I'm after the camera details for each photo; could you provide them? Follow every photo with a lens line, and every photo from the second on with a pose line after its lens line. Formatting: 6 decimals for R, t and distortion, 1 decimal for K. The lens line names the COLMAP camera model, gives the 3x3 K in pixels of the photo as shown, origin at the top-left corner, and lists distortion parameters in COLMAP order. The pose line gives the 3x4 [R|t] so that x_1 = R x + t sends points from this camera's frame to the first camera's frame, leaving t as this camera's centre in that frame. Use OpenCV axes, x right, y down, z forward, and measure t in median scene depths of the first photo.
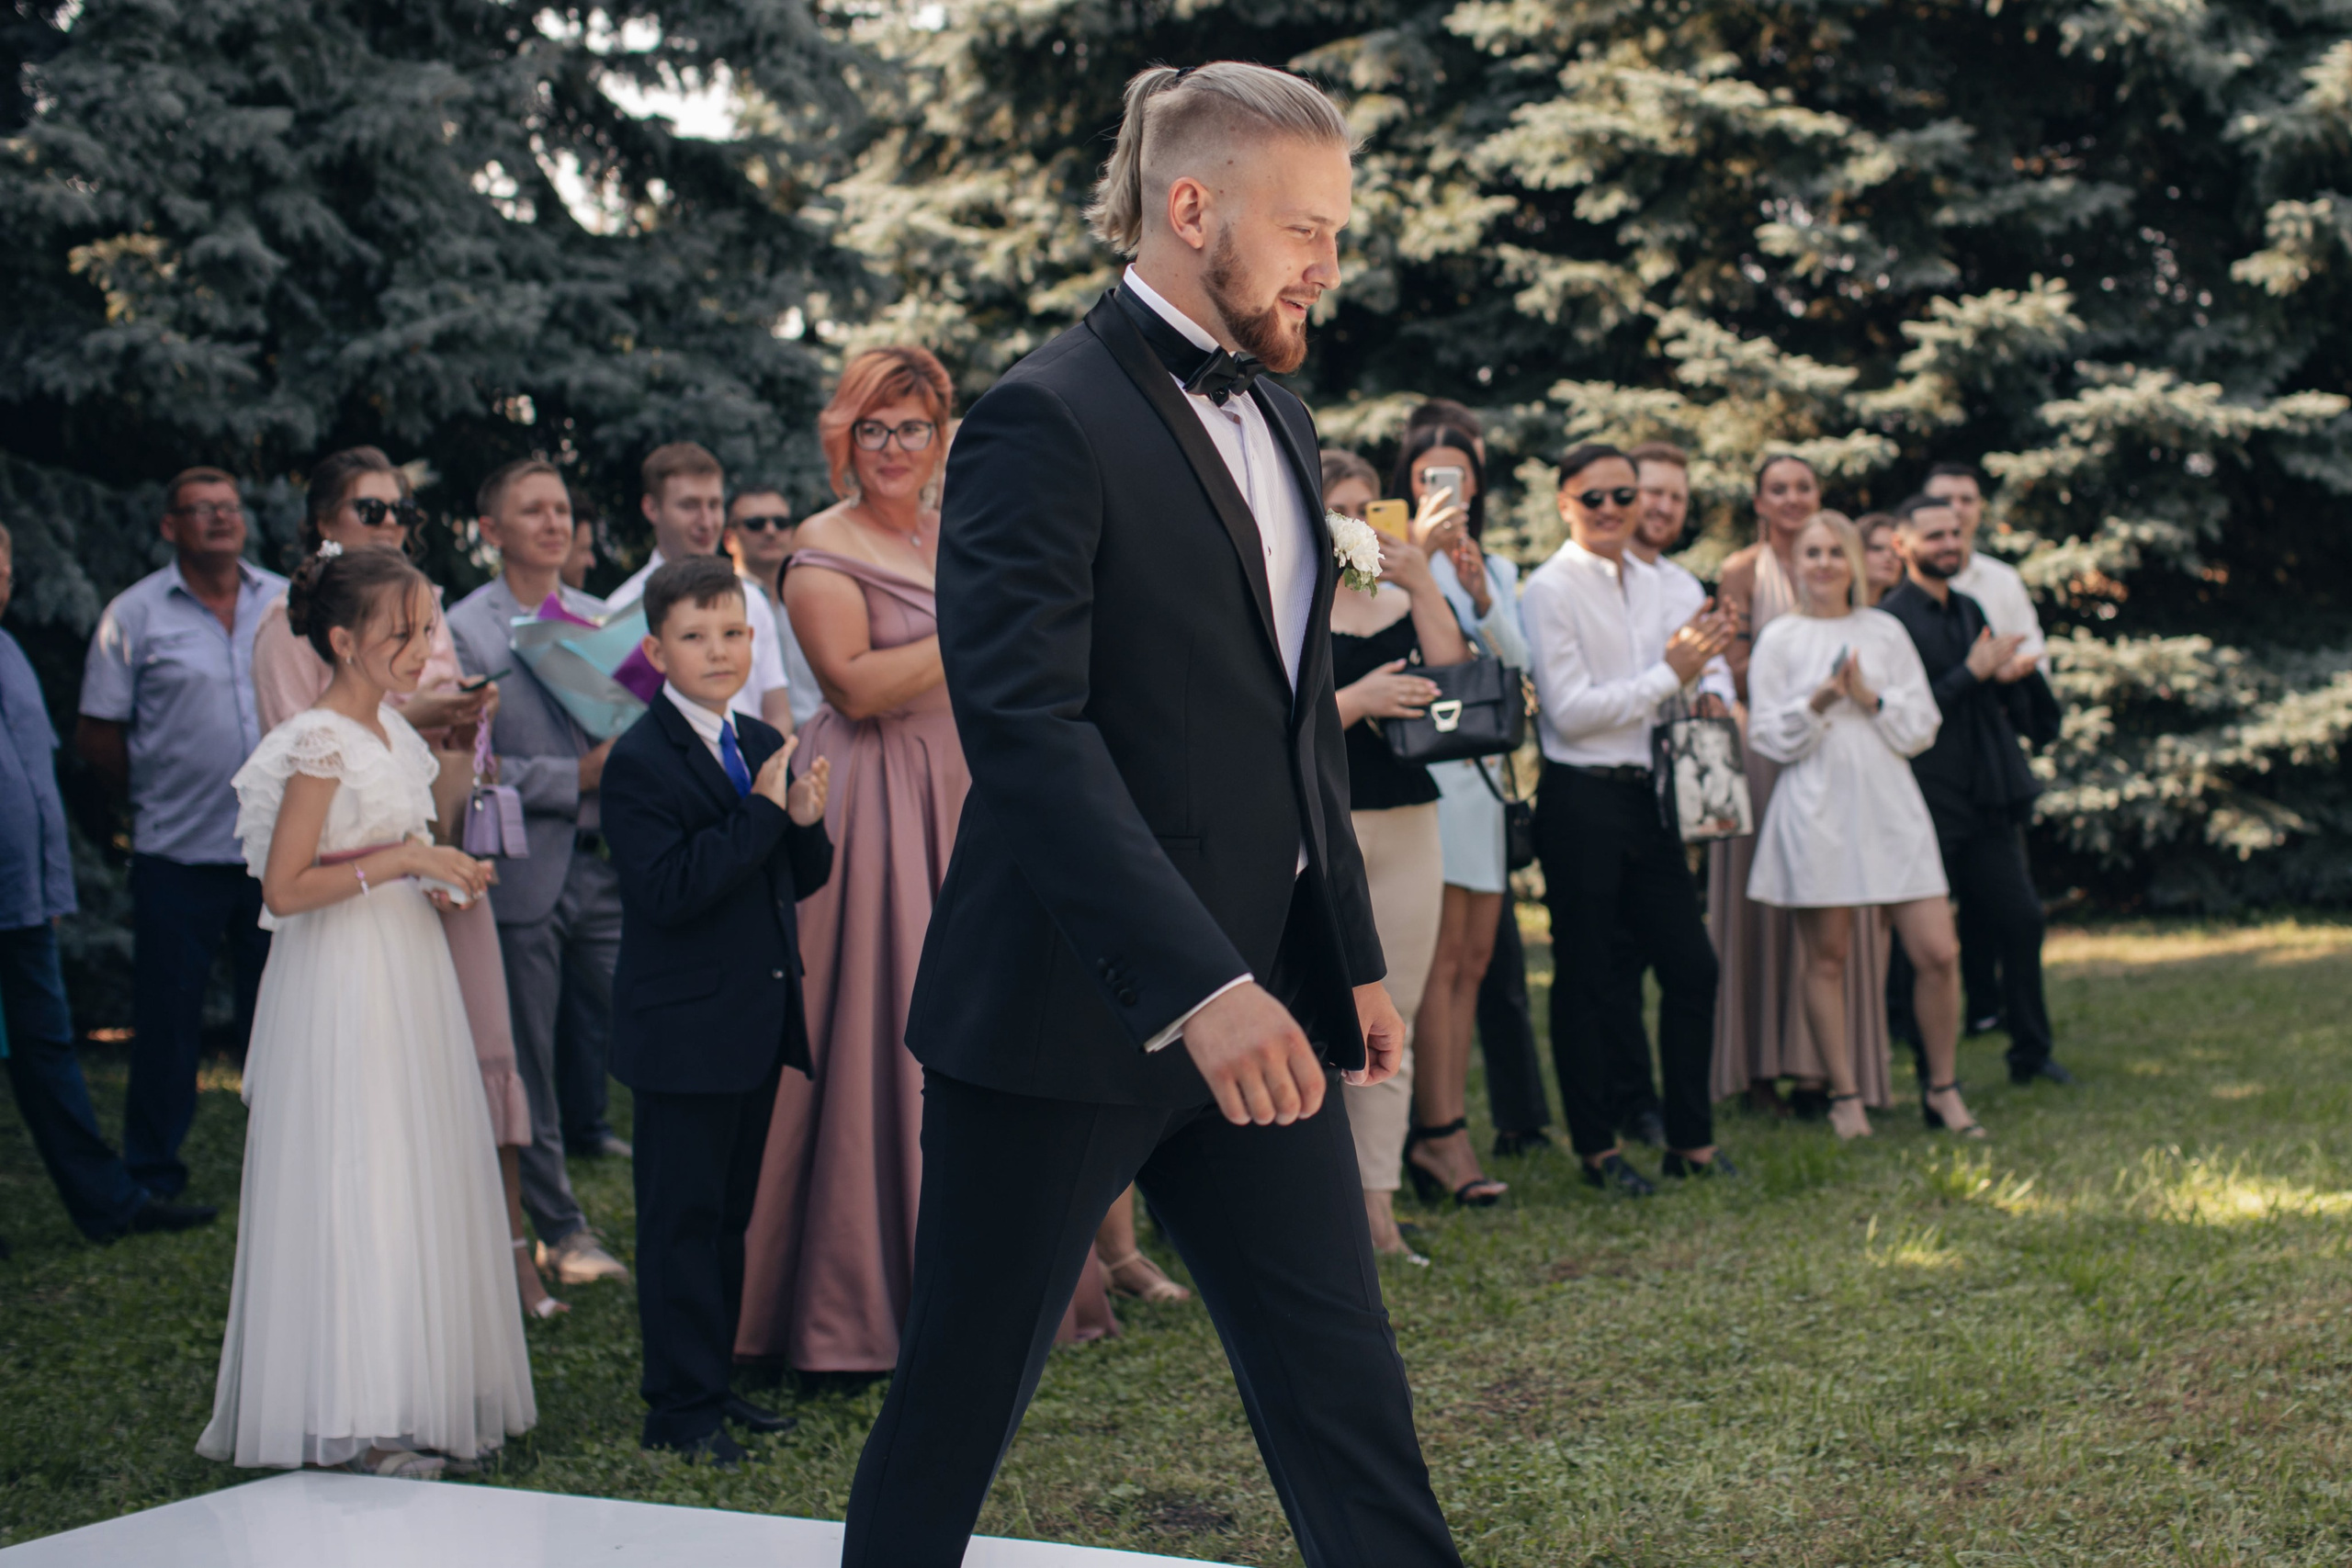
lens RADIAL K [[3780.5, 0, 1248.2], [0, 3780.5, 781.7], [0, 0, 1]] dist [-0.159026, 0.153419]
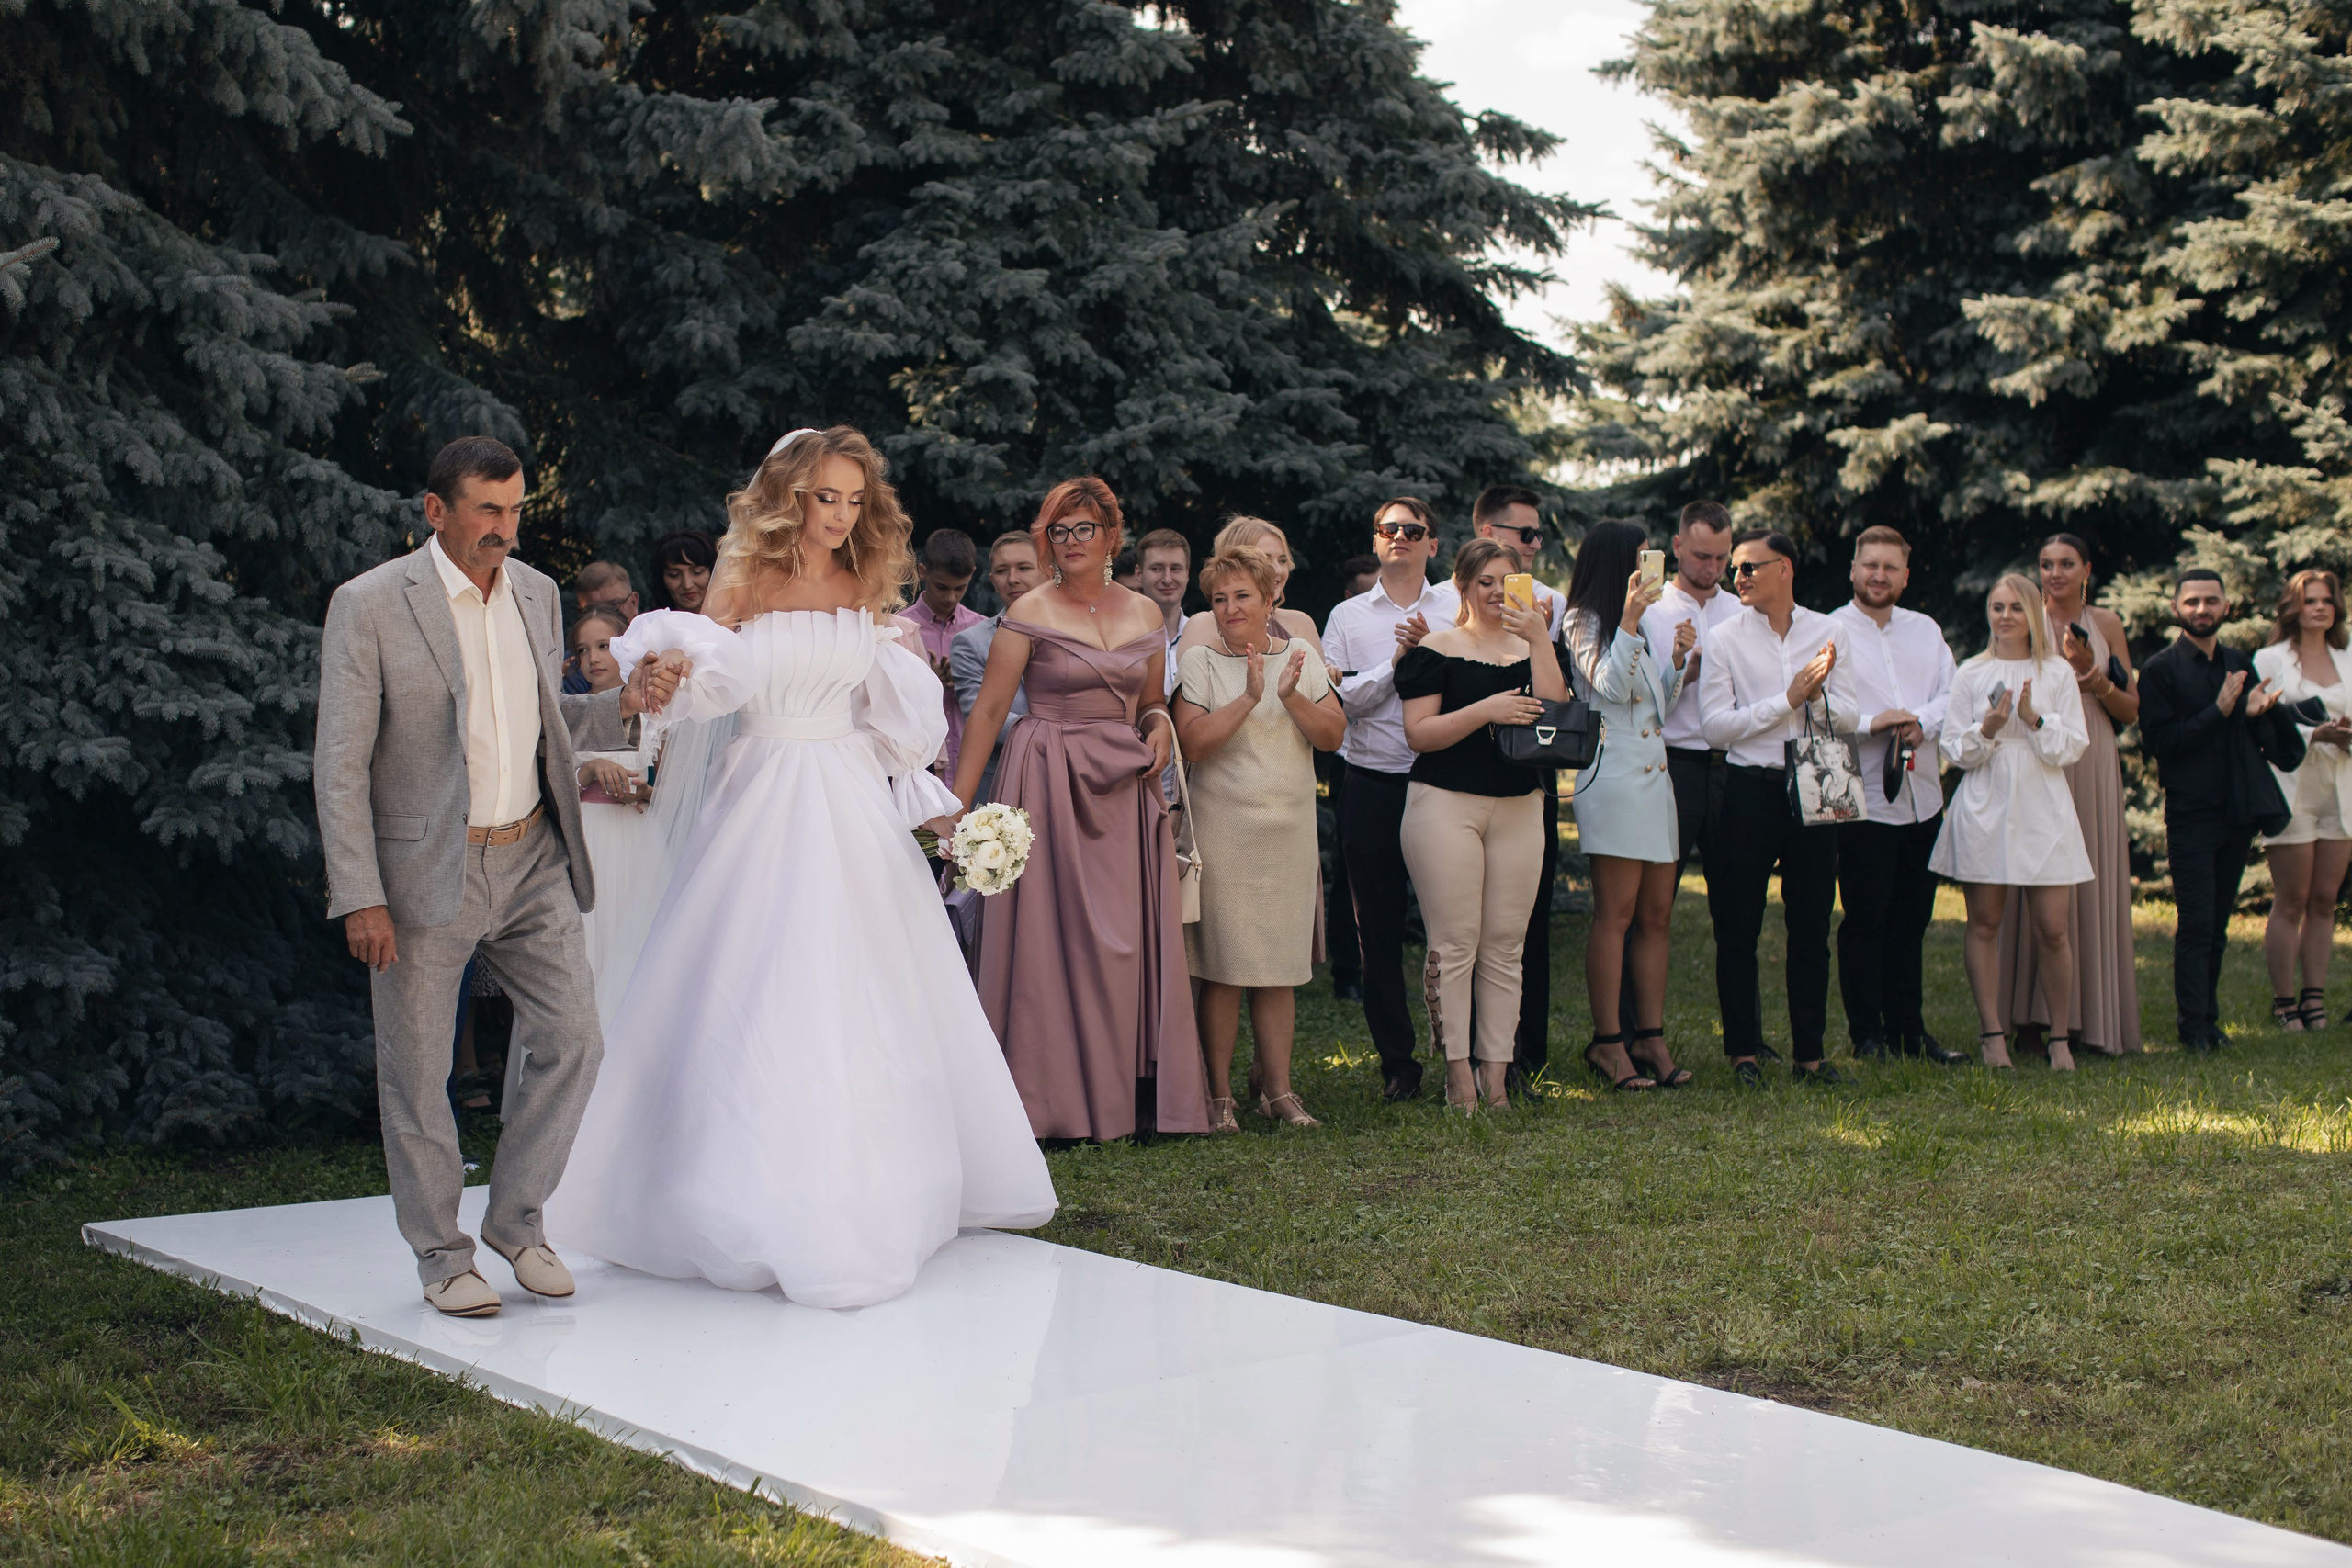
lens RADIAL K [[3601.2, 0, 1175.6], [0, 3601.2, 888.7], [0, 0, 1]] dist [-0.154250, 0.169641]
pose [[0.928059, 0.040159, -0.370263, 0.202927], [-0.030802, 0.999040, 0.031152, 0.002960], [0.371158, -0.017506, 0.928405, -0.148919]]
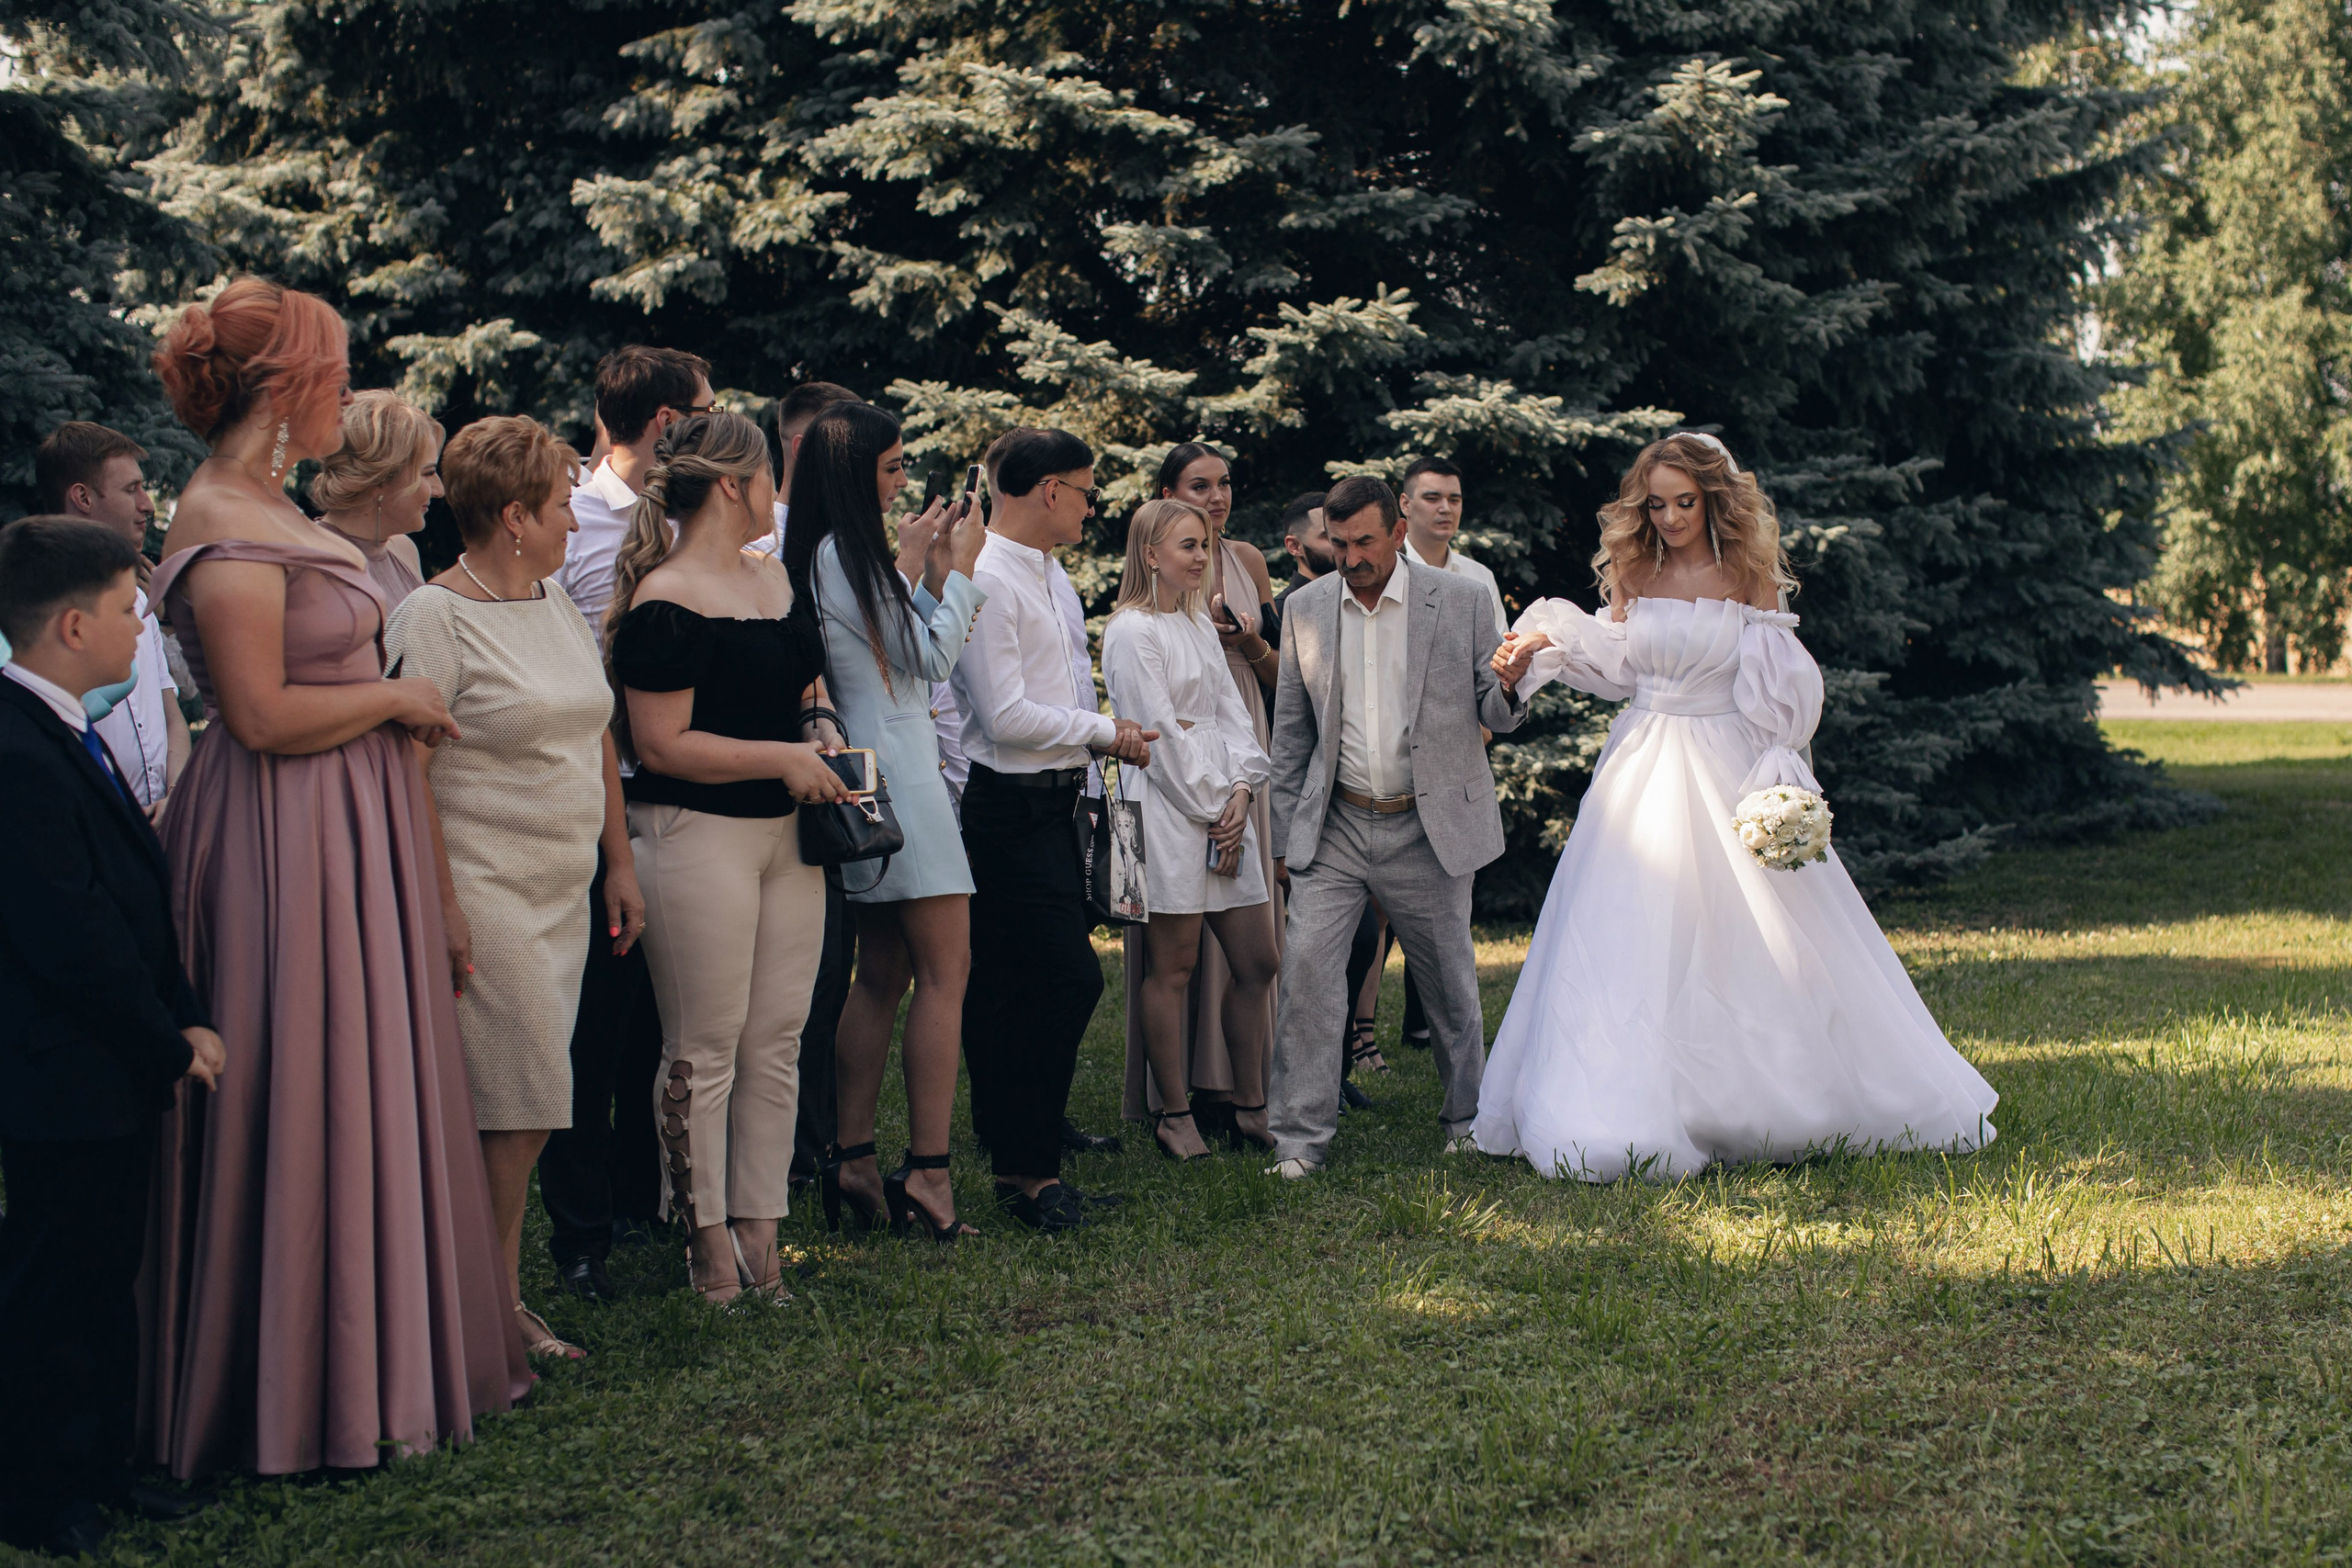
lens RADIAL K [[3601.2, 0, 1175.6], [0, 3601.2, 888.7], [0, 0, 1]] dist [-0.154250, 0.169641]
pose [[0.982310, 0.003802, 0.187221, -0.021387], [-0.009024, 0.999593, 0.027049, 0.001594], [-0.187042, -0.028260, 0.981945, 0.060814]]
